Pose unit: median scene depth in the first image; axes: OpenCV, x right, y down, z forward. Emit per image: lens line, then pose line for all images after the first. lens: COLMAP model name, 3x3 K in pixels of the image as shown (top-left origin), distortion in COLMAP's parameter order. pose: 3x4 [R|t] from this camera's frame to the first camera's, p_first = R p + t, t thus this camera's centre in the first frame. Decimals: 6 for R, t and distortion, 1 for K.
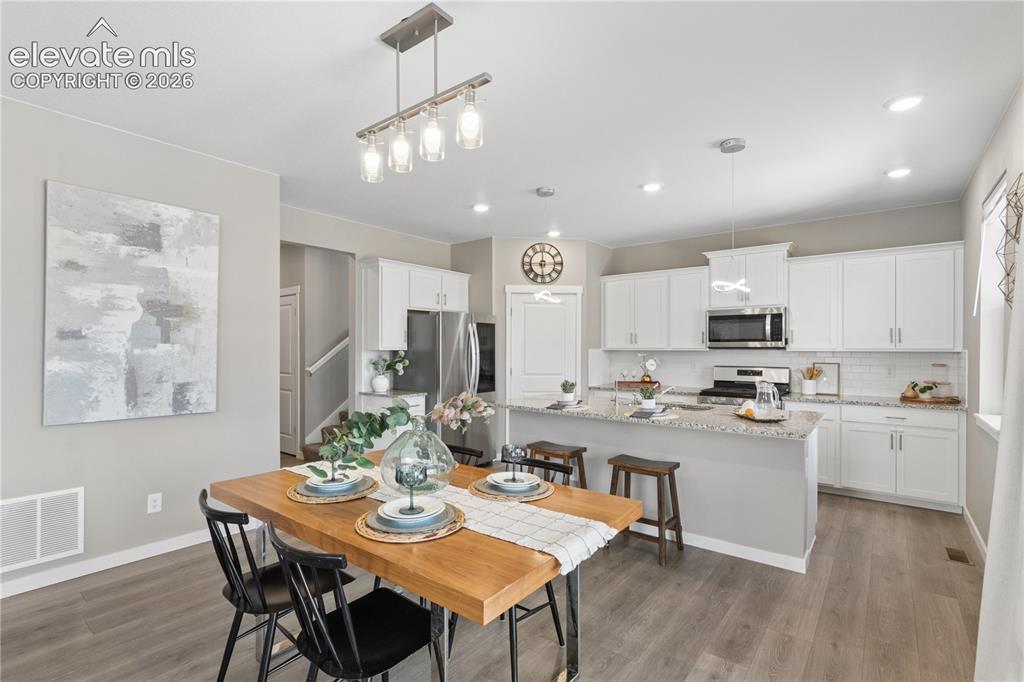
lens RADIAL K [[479.1, 0, 496.8], [0, 479.1, 350.0], [0, 0, 1]] dist [-0.000423, -0.000167]
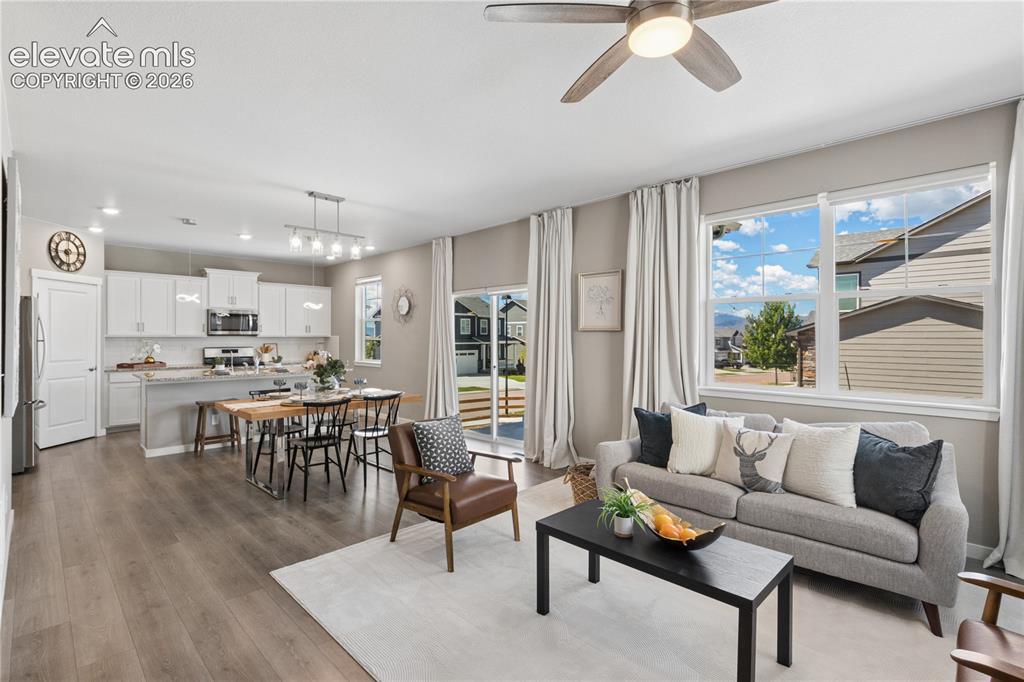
lens RADIAL K [[483.8, 0, 500.1], [0, 483.8, 334.9], [0, 0, 1]] dist [-0.000467, -0.000180]
pose [[0.113875, 0.000956, 0.993495, -0.975885], [0.001986, 0.999997, -0.001190, -0.000744], [-0.993493, 0.002109, 0.113873, -0.038708]]
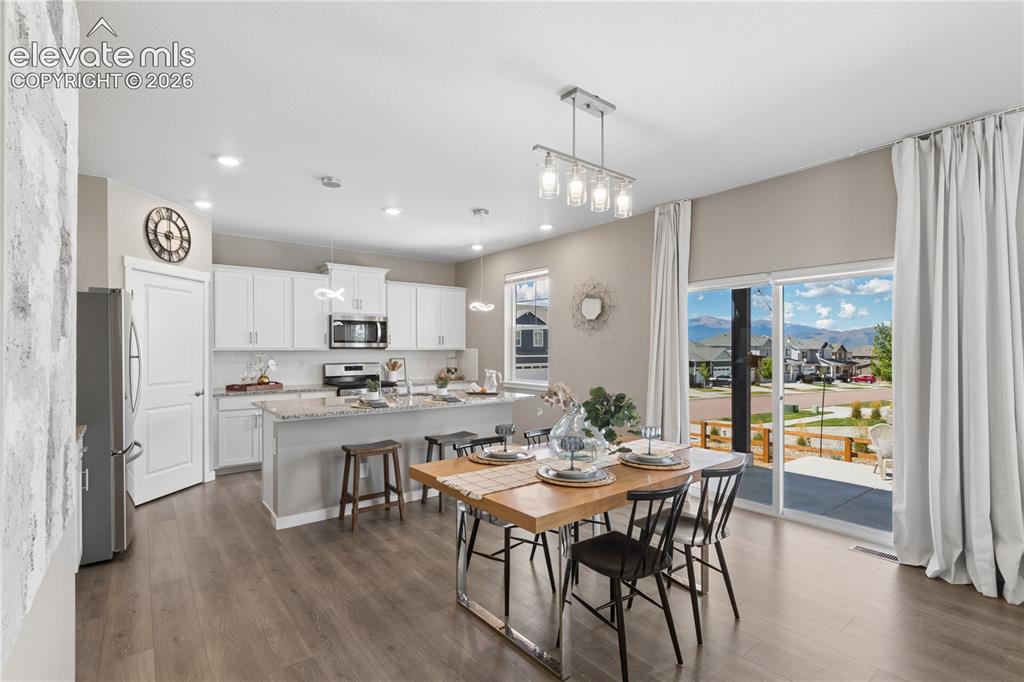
lens RADIAL K [[479.1, 0, 496.8], [0, 479.1, 350.0], [0, 0, 1]] dist [-0.000423, -0.000167]
pose [[0.233853, -0.004558, 0.972261, -0.612006], [0.003564, 0.999986, 0.003831, -0.002064], [-0.972265, 0.002569, 0.233866, 0.383836]]
